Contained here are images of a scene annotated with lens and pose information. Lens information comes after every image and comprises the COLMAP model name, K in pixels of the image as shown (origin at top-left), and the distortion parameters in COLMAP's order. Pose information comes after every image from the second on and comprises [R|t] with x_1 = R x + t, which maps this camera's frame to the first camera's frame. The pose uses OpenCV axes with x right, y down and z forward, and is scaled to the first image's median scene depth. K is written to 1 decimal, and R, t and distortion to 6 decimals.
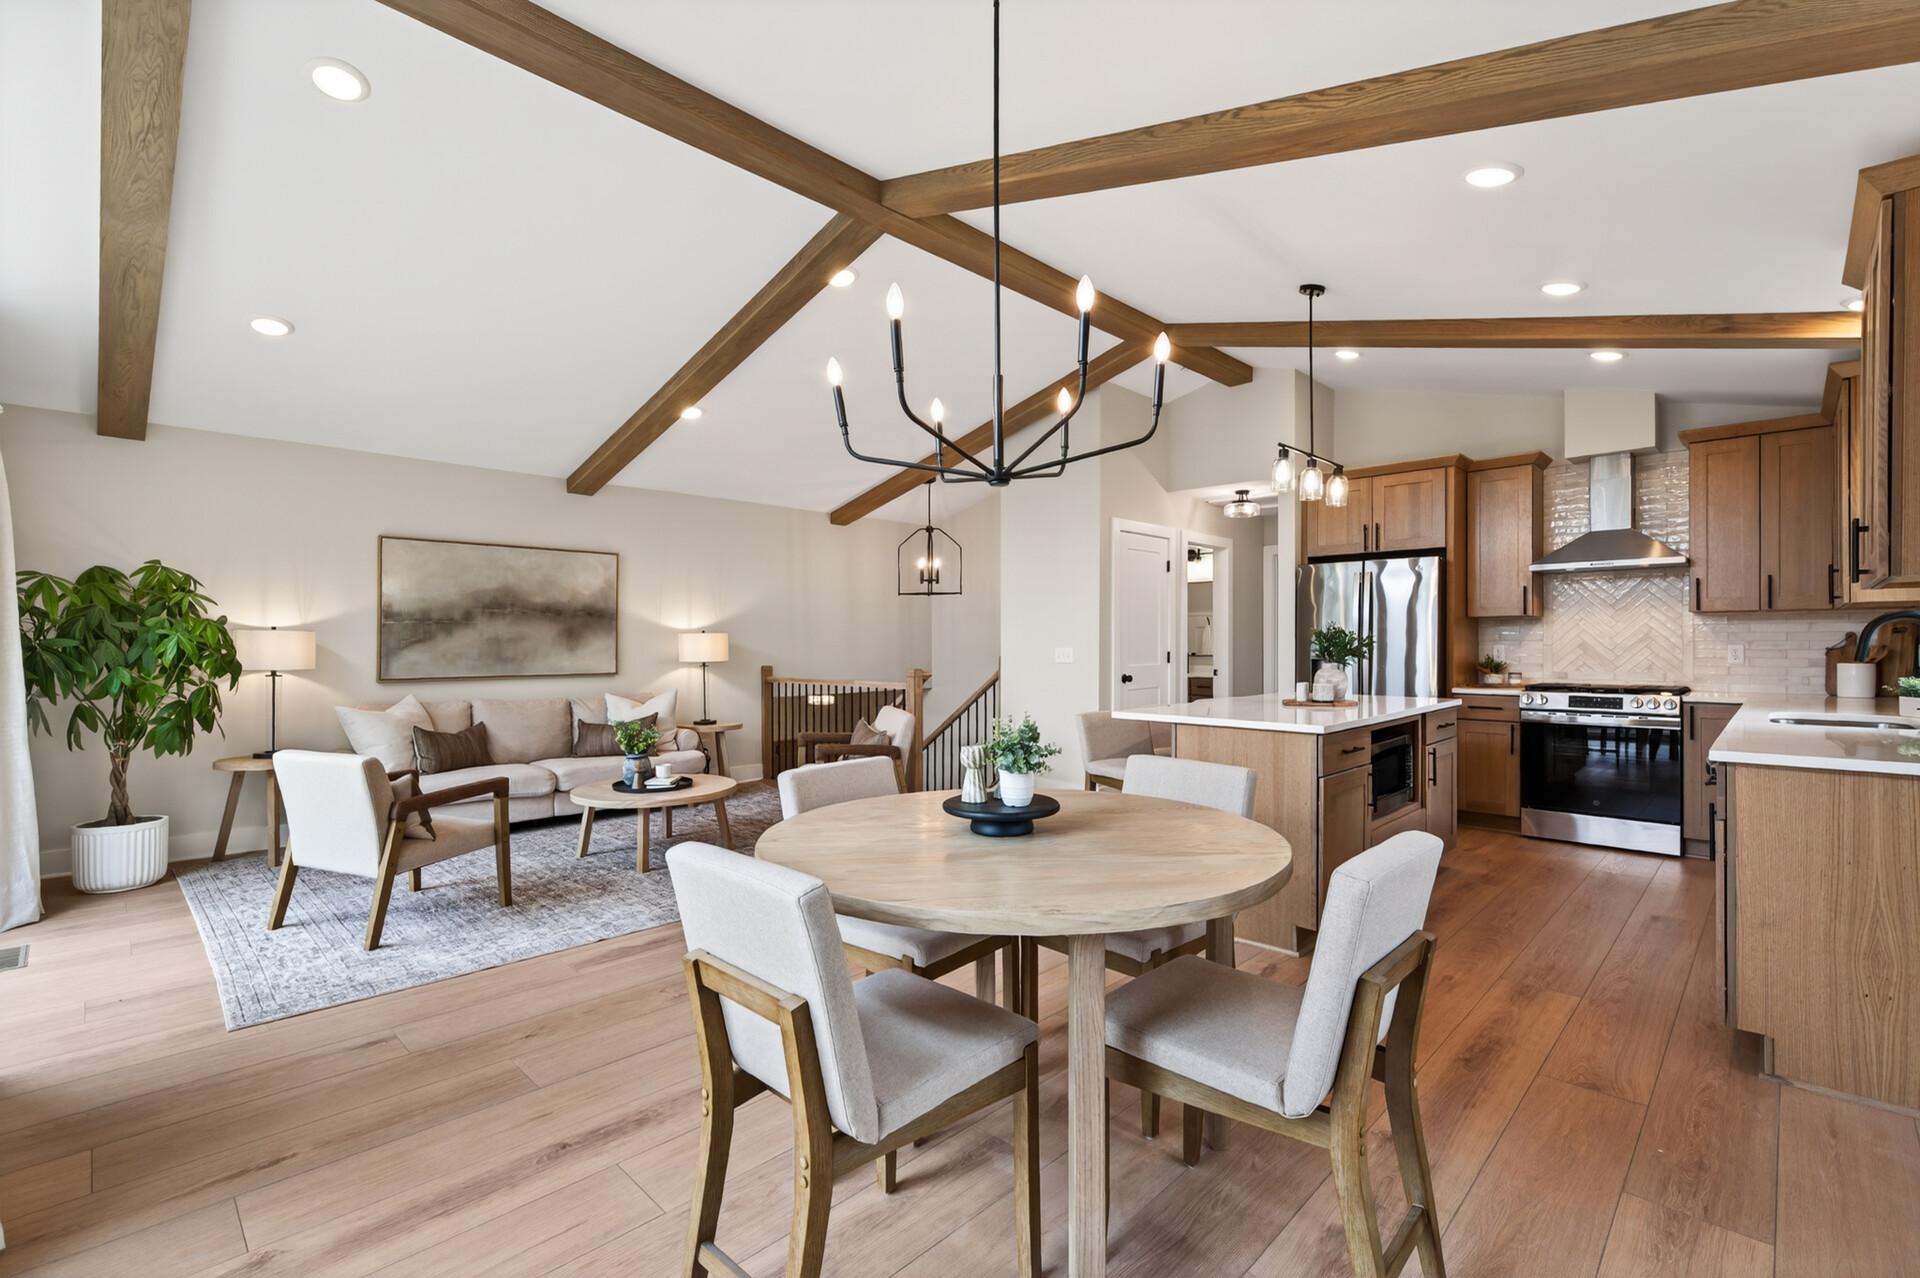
lens RADIAL K [[842.2, 0, 954.9], [0, 842.2, 648.7], [0, 0, 1]] dist [0.002880, 0.000125]
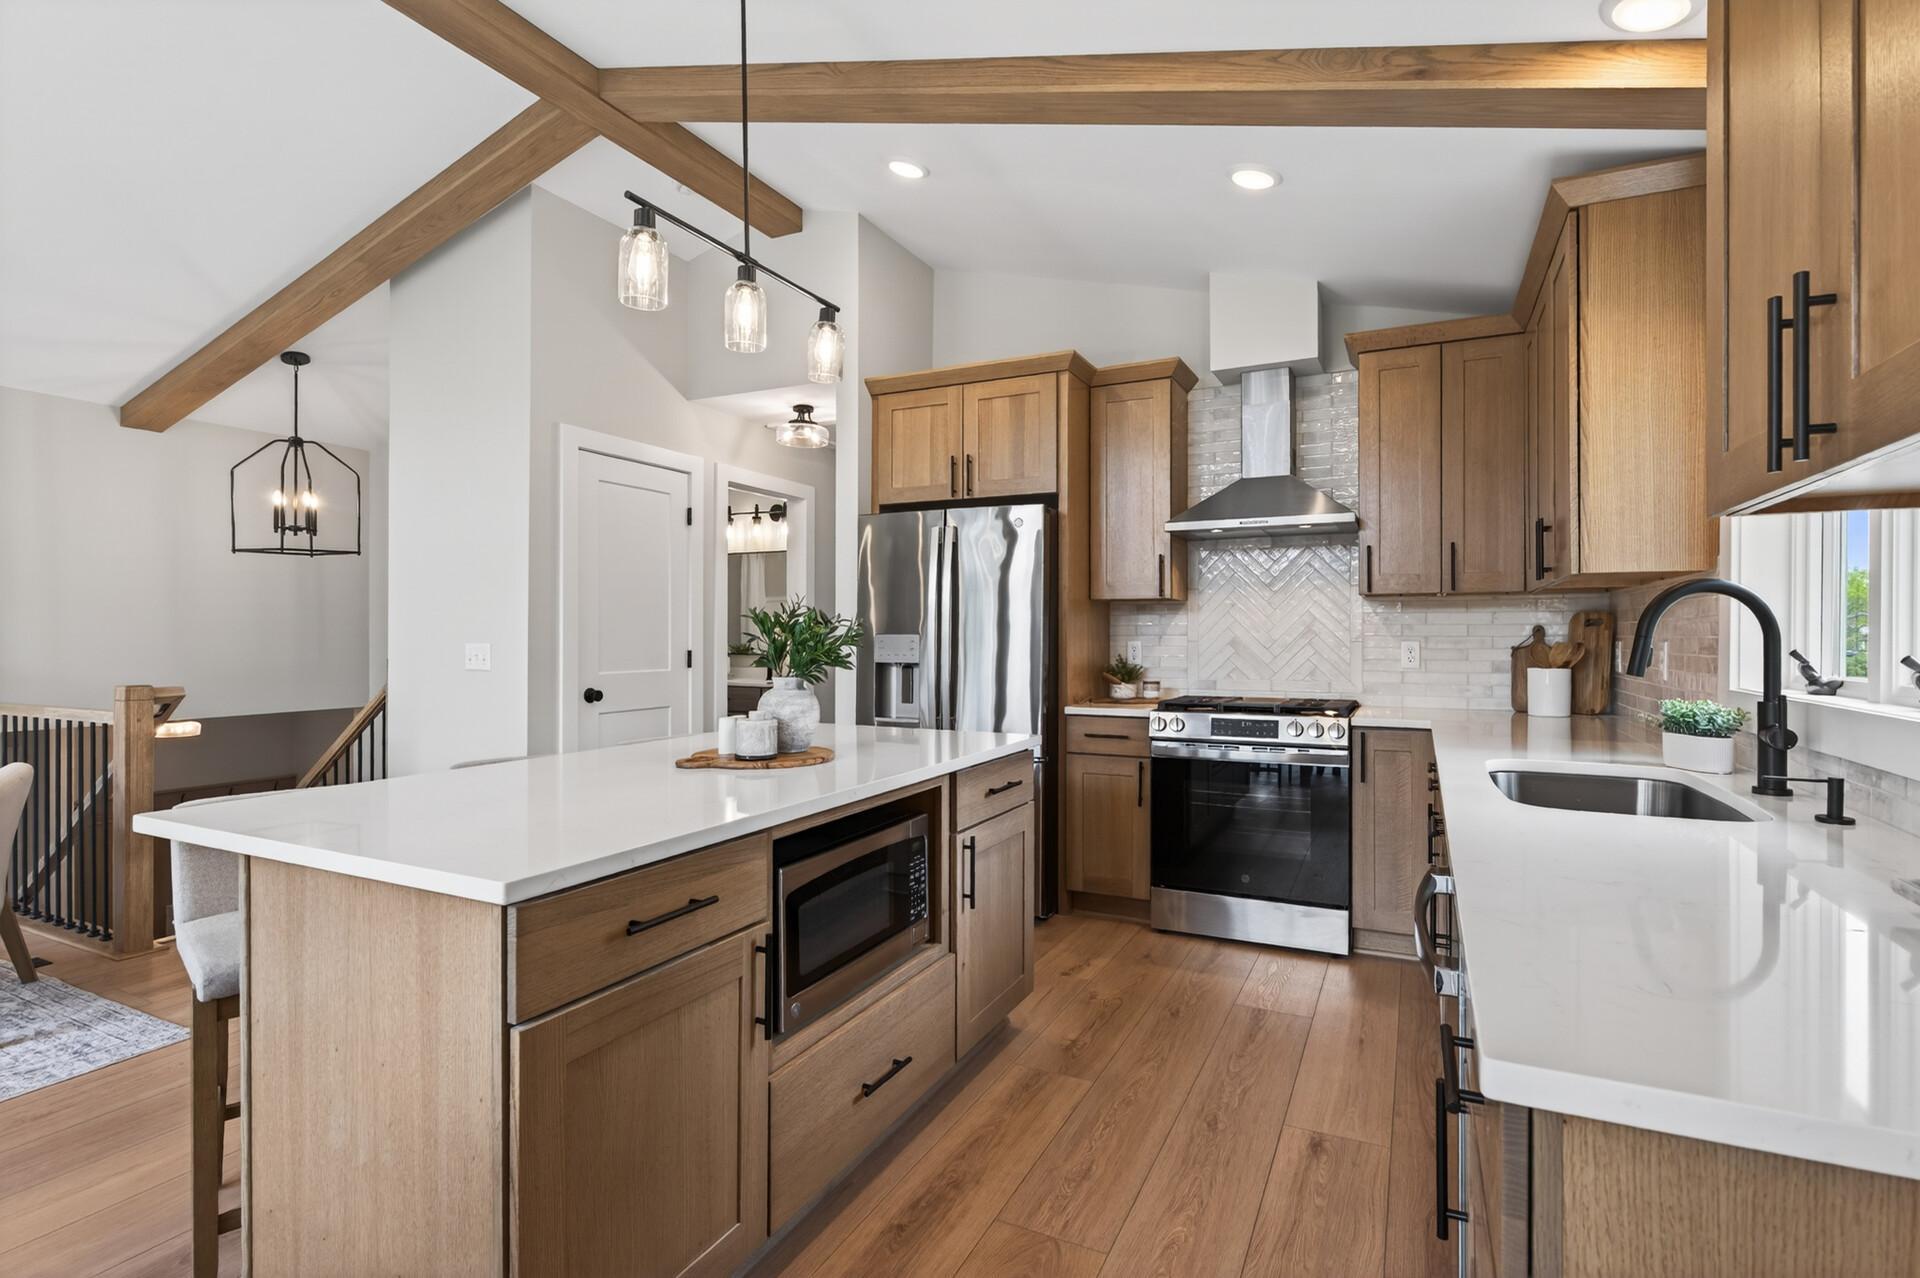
lens RADIAL K [[914.9, 0, 960.0], [0, 914.9, 639.0], [0, 0, 1]] dist [-0.002666, -0.000008]
pose [[0.950373, 0.002623, 0.311101, 0.304659], [-0.001444, 0.999991, -0.004019, -0.003043], [-0.311109, 0.003371, 0.950368, 0.363699]]
